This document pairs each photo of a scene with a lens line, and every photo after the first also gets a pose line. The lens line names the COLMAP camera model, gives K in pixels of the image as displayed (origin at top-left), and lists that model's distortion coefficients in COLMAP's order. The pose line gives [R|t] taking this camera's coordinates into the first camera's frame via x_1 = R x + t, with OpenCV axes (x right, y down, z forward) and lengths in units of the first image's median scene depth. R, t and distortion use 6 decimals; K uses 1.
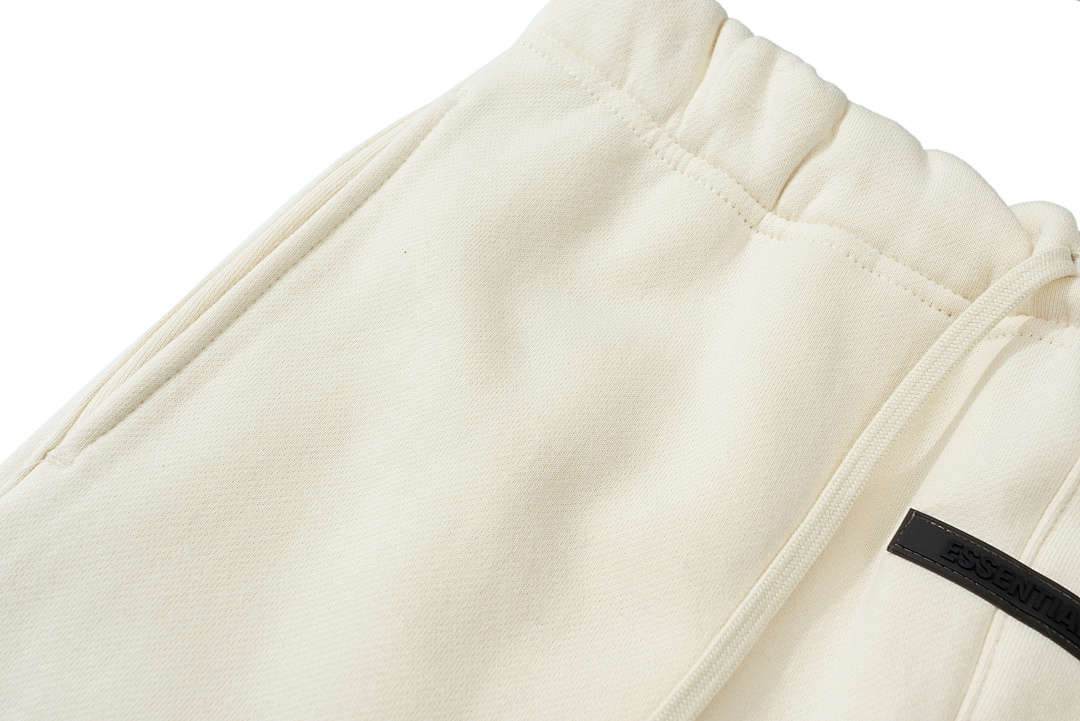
lens RADIAL K [[1561.8, 0, 542.3], [0, 1561.8, 360.5], [0, 0, 1]] dist [-0.014911, 0.000000]
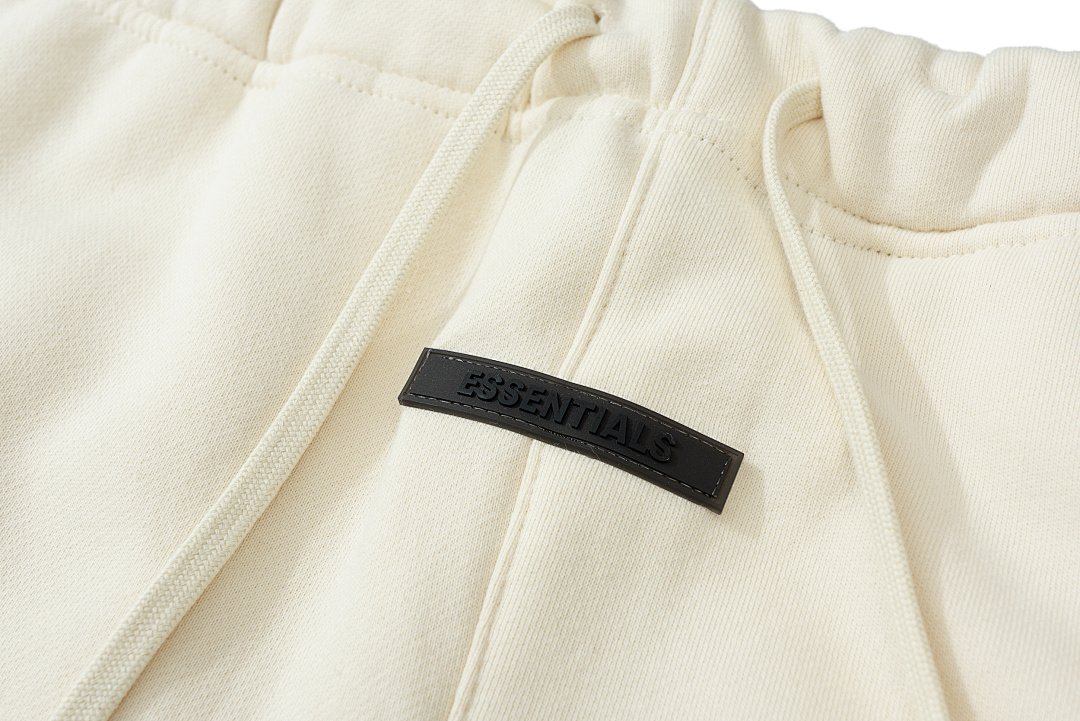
lens RADIAL K [[1561.8, 0, 542.6], [0, 1561.8, 361.5], [0, 0, 1]] dist [-0.014911, 0.000000]
pose [[0.974258, -0.225421, -0.002608, 0.292616], [0.225069, 0.973265, -0.045810, 0.150293], [0.012865, 0.044044, 0.998947, 0.202272]]
